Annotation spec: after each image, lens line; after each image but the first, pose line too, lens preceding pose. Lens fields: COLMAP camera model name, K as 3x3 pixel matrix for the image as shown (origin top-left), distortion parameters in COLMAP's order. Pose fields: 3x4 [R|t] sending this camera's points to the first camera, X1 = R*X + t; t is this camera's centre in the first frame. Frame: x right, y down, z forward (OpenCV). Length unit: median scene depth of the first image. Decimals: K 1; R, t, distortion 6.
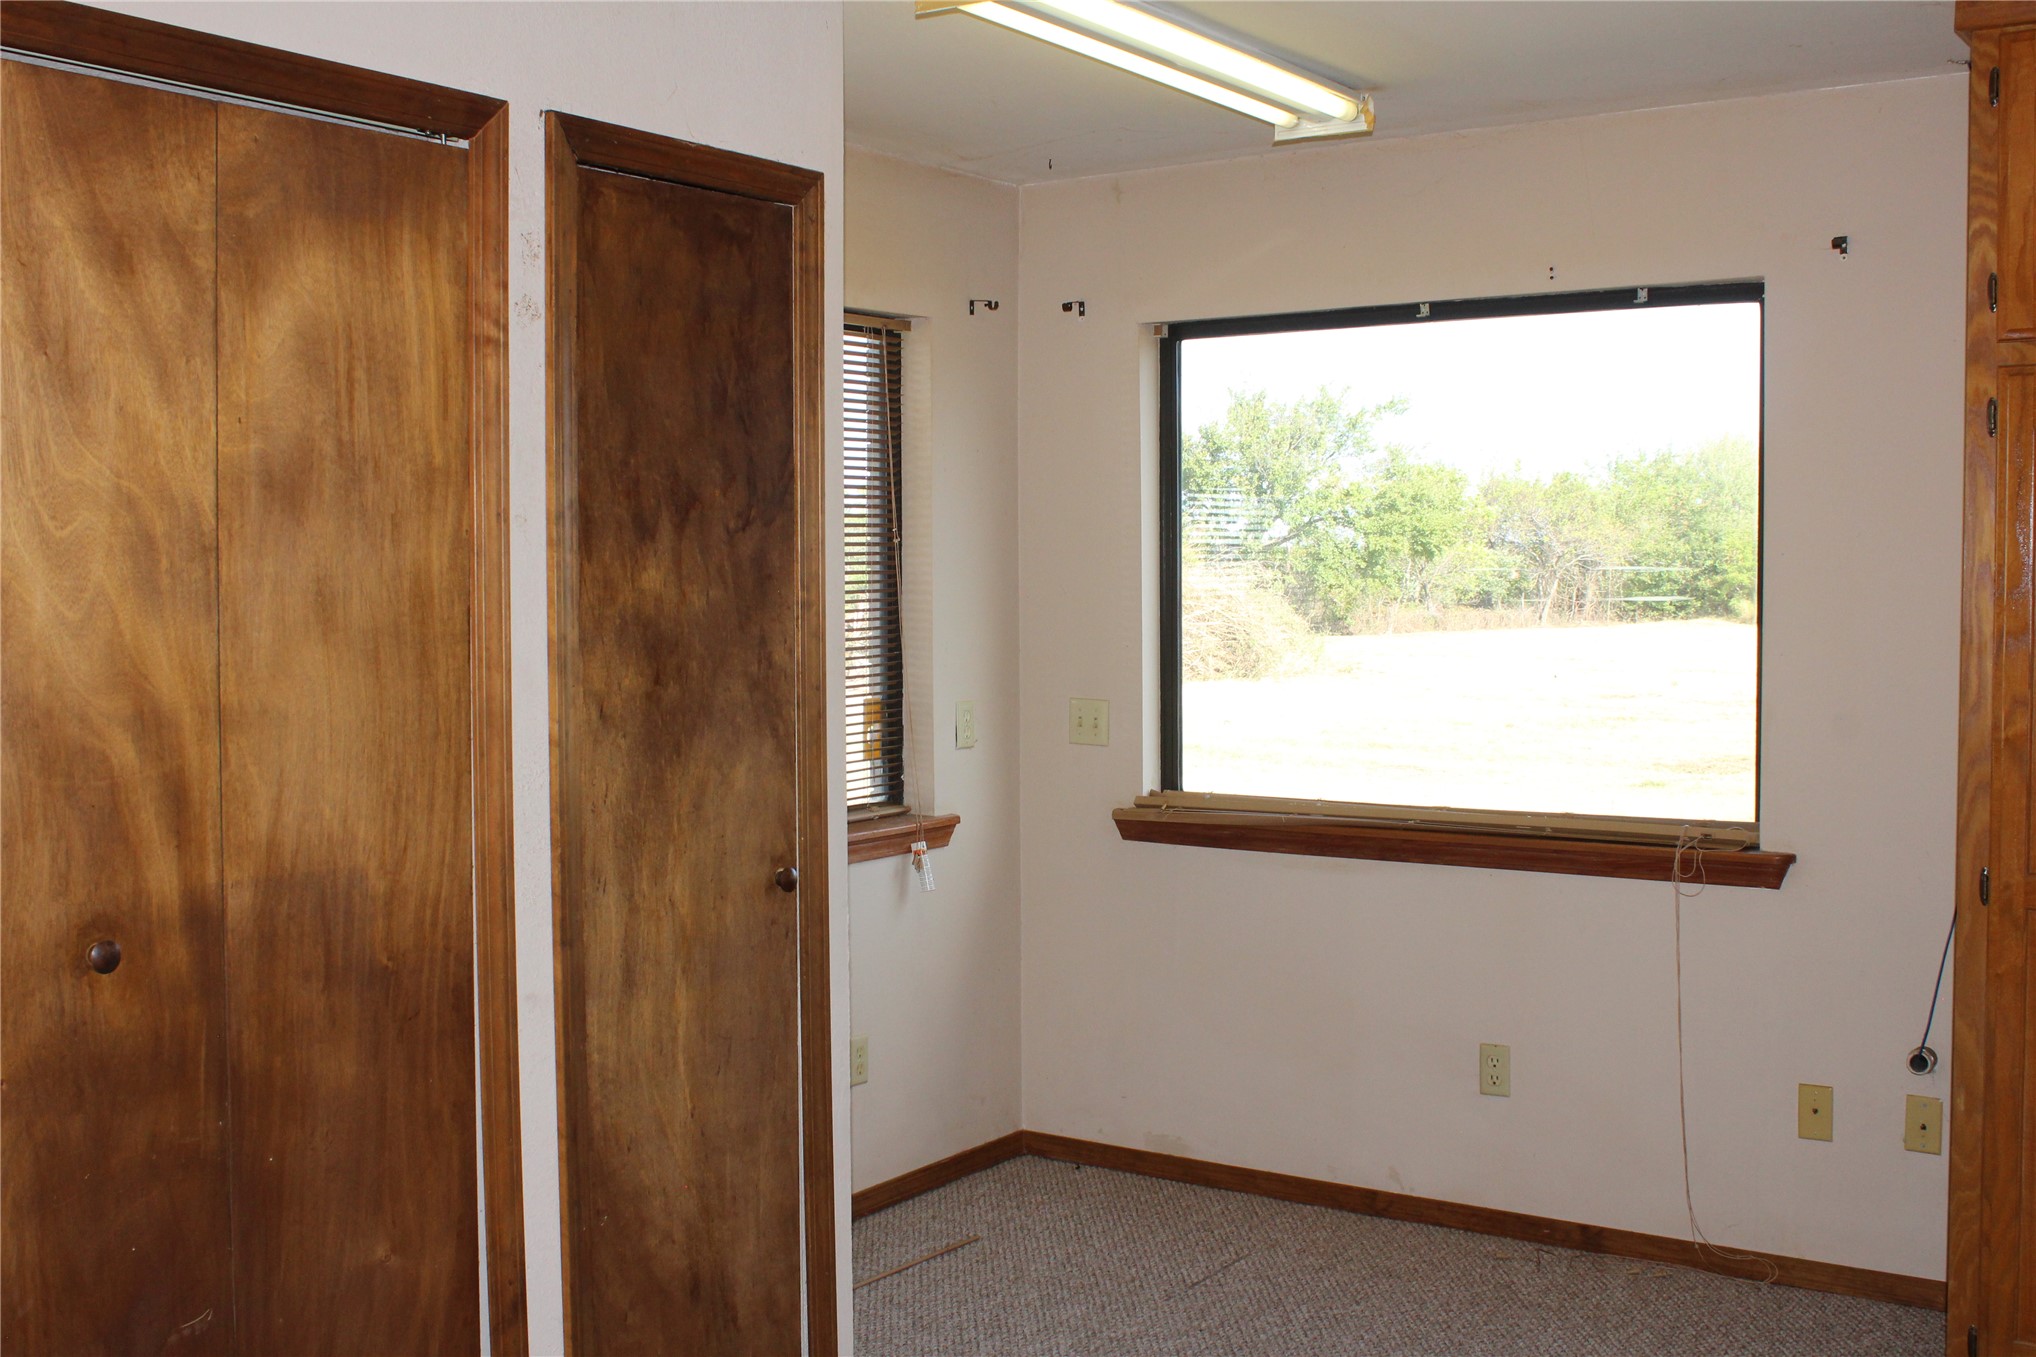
lens RADIAL K [[2177.6, 0, 1018.9], [0, 2177.6, 678.4], [0, 0, 1]] dist [-0.069612, 0.000000]
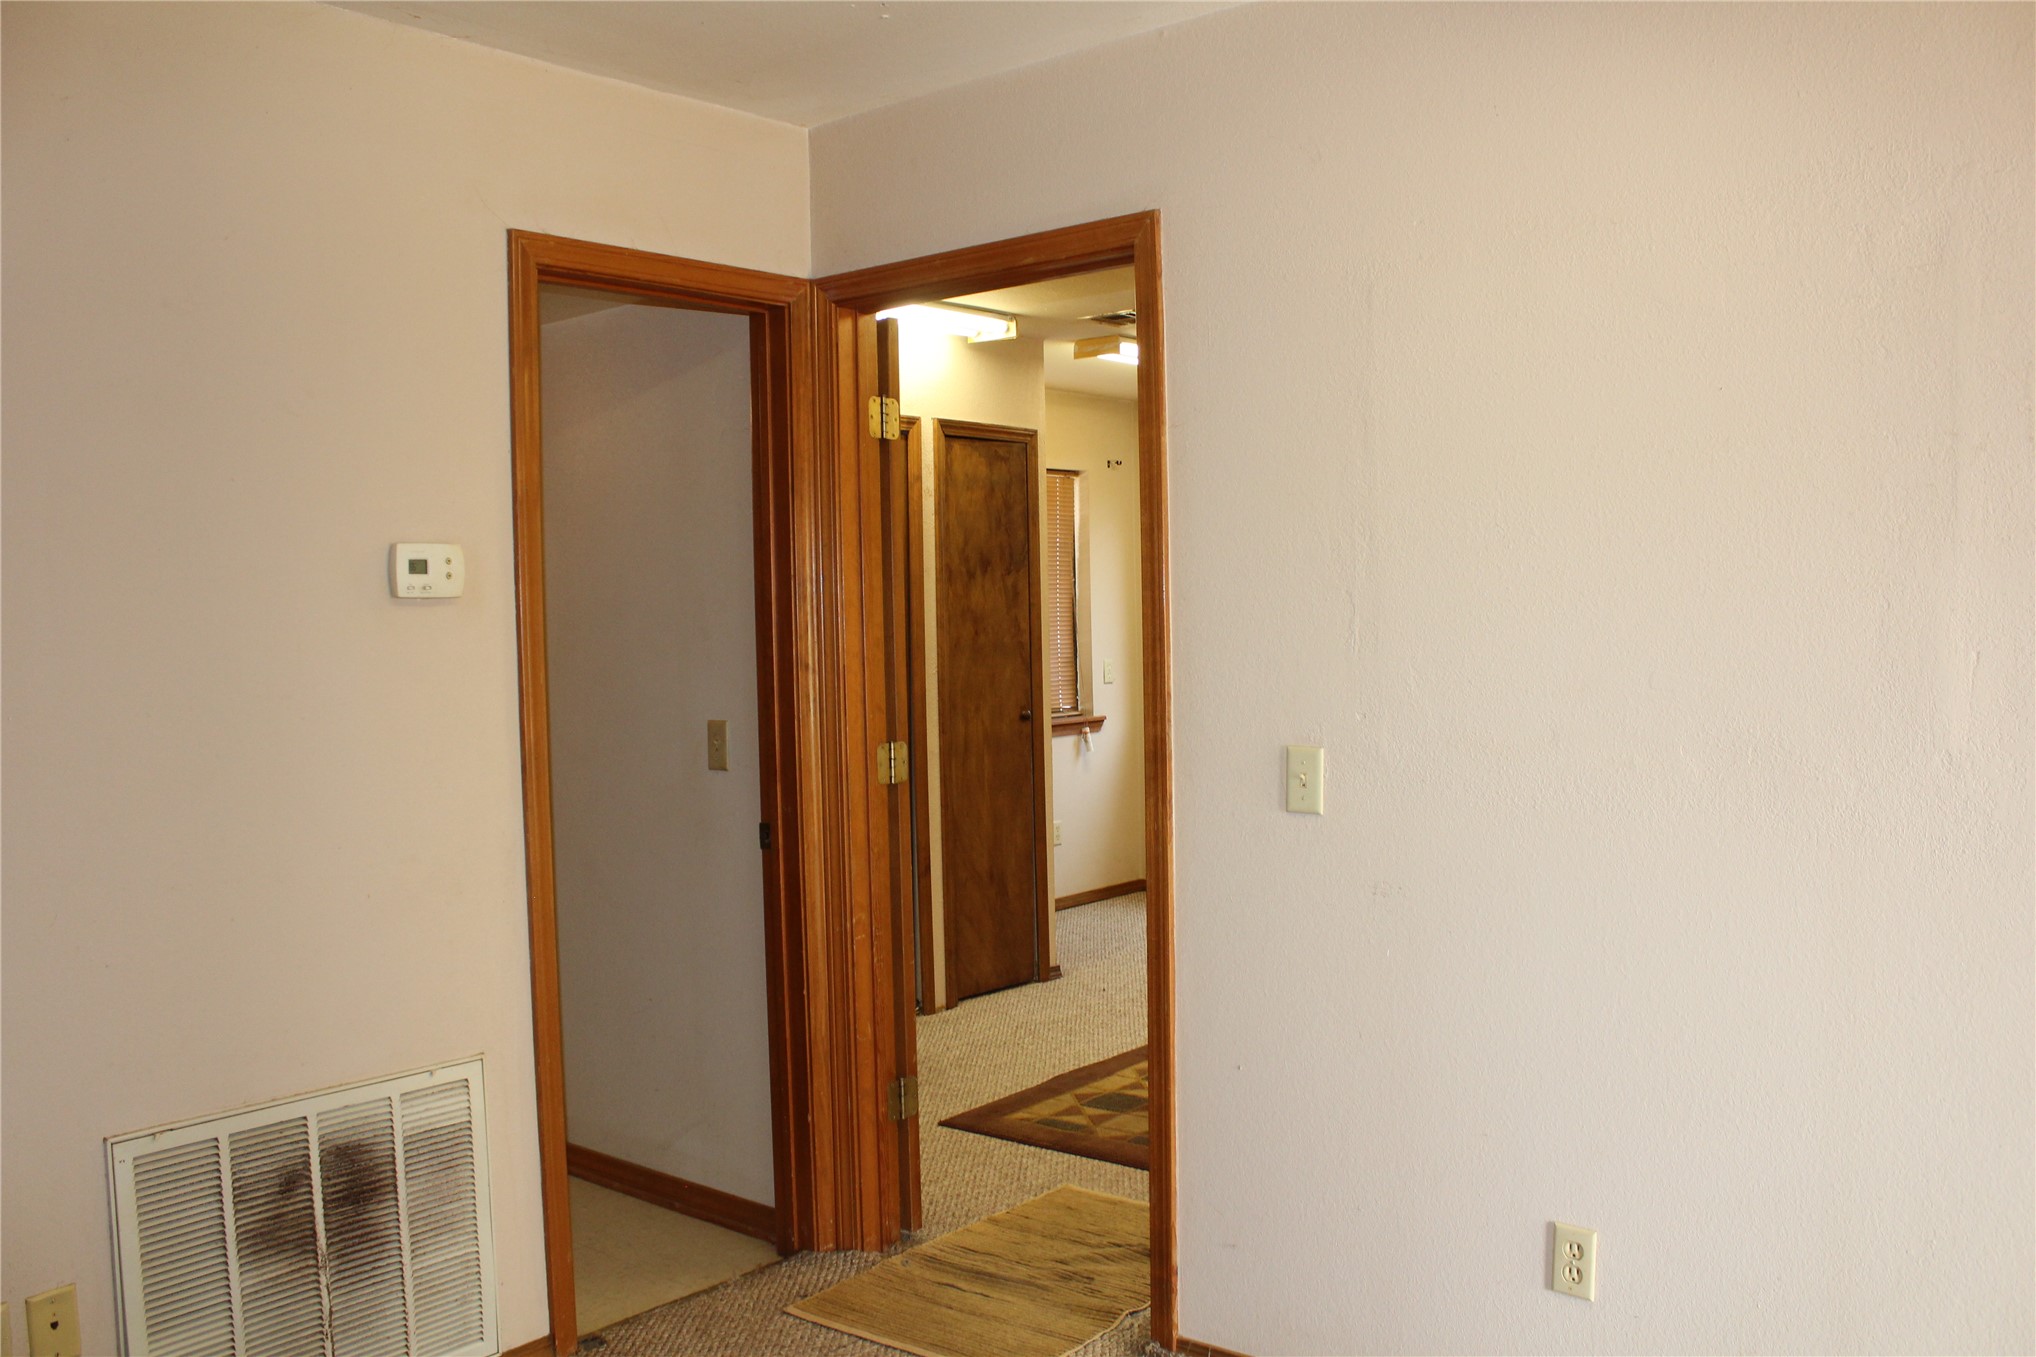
lens RADIAL K [[1717.6, 0, 1021.3], [0, 1717.6, 681.9], [0, 0, 1]] dist [-0.124807, 0.055726]
pose [[0.995401, -0.012138, -0.095025, 0.069787], [0.011391, 0.999900, -0.008404, 0.066975], [0.095117, 0.007283, 0.995439, -0.899697]]
